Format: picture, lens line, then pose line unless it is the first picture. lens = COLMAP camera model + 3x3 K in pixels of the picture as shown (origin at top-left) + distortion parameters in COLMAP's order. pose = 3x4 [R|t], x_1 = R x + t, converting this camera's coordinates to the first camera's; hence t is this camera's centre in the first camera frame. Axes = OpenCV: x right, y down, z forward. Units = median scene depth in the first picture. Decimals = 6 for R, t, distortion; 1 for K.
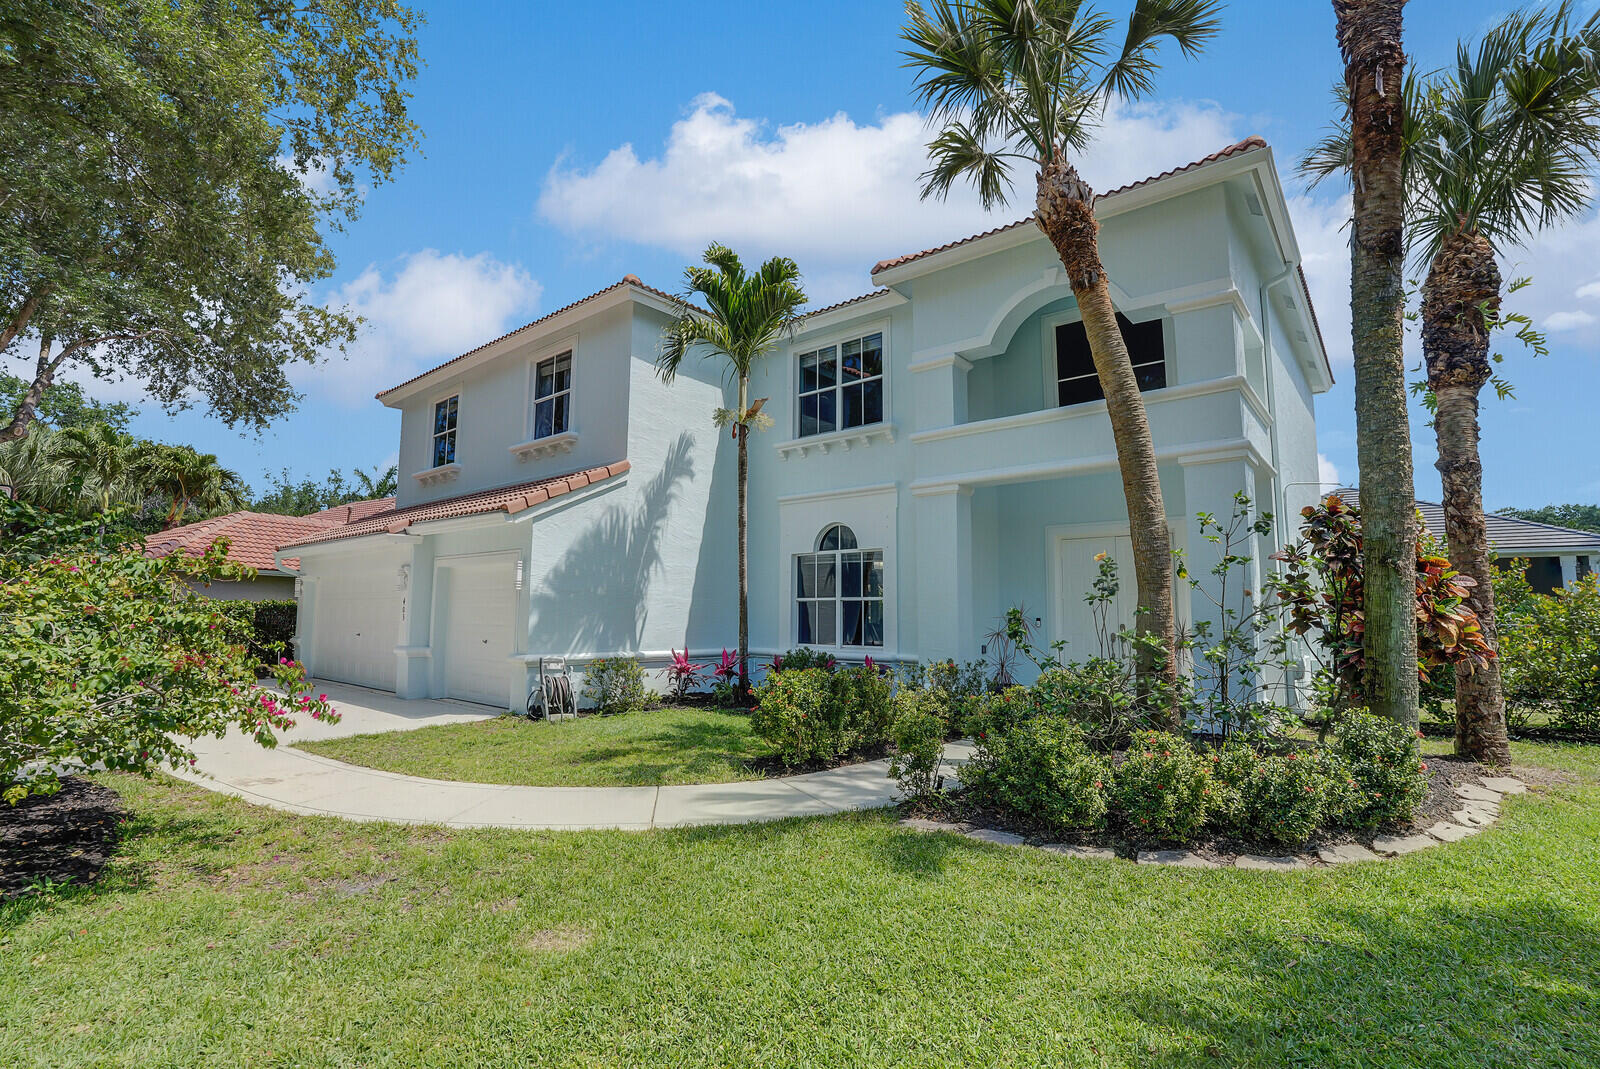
lens RADIAL K [[759.2, 0, 797.4], [0, 759.2, 532.2], [0, 0, 1]] dist [-0.054318, 0.013864]
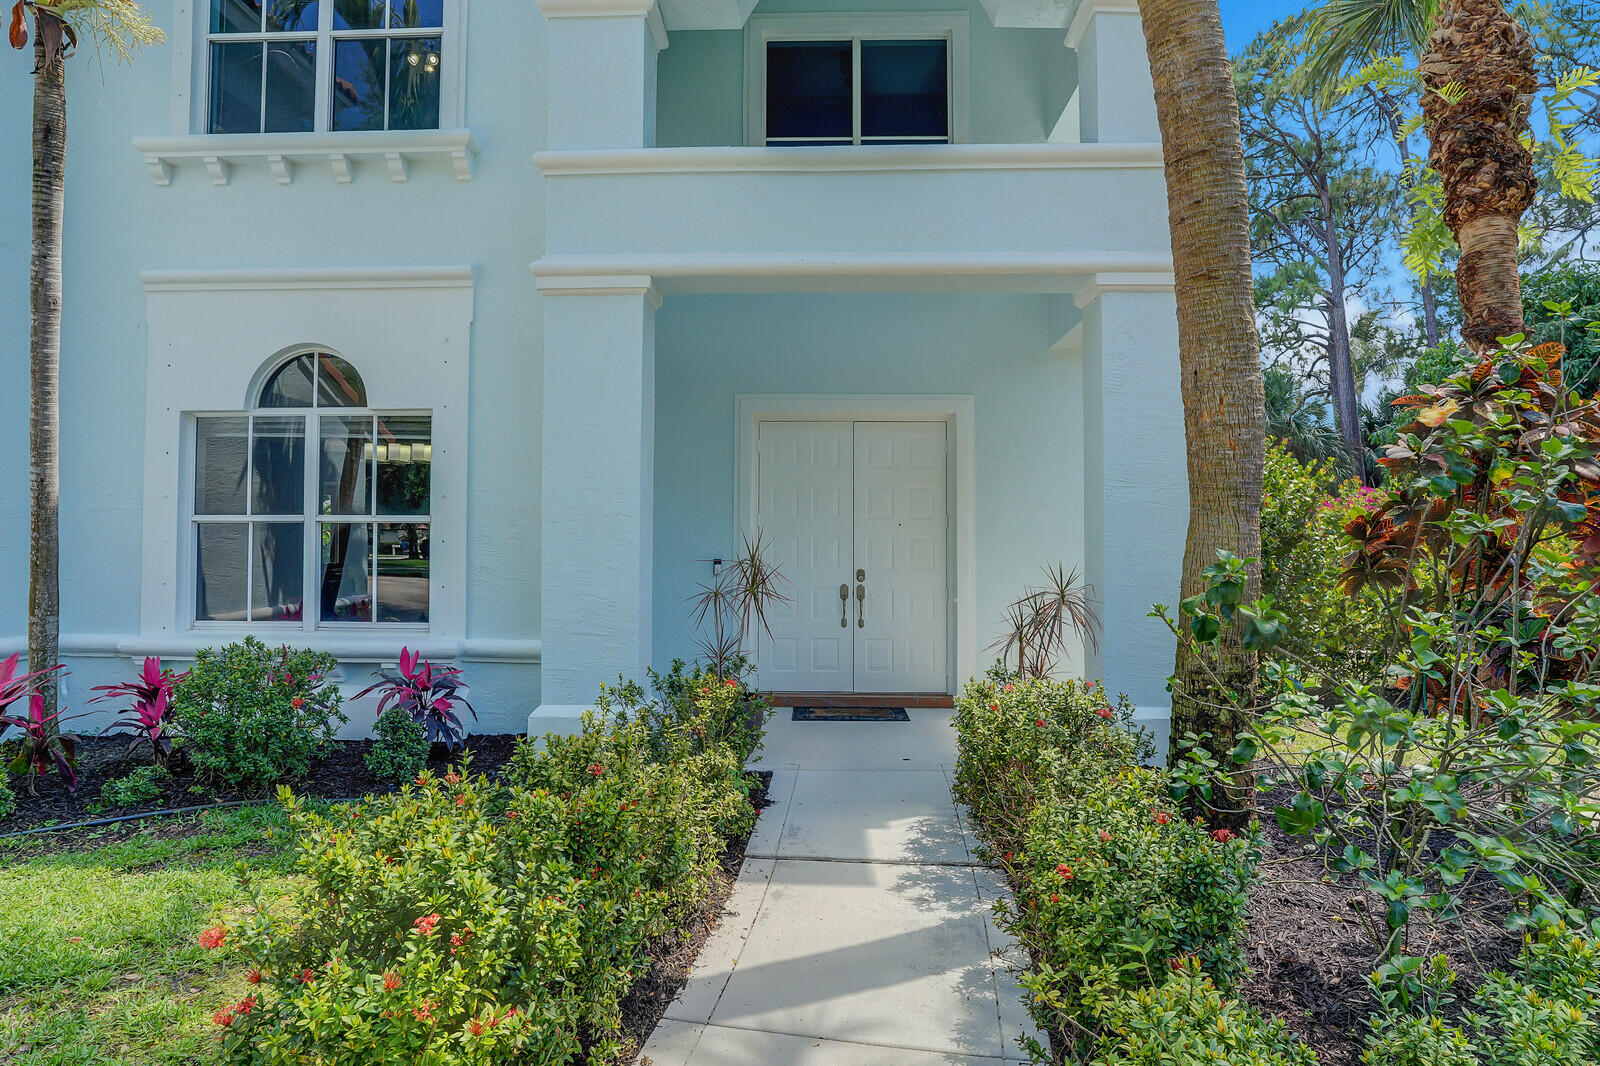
lens RADIAL K [[916.3, 0, 809.0], [0, 916.3, 539.9], [0, 0, 1]] dist [-0.035131, 0.005565]
pose [[0.784589, 0.003739, 0.620005, -0.047337], [-0.068468, 0.994388, 0.080645, 0.038113], [-0.616225, -0.105724, 0.780442, 0.410105]]
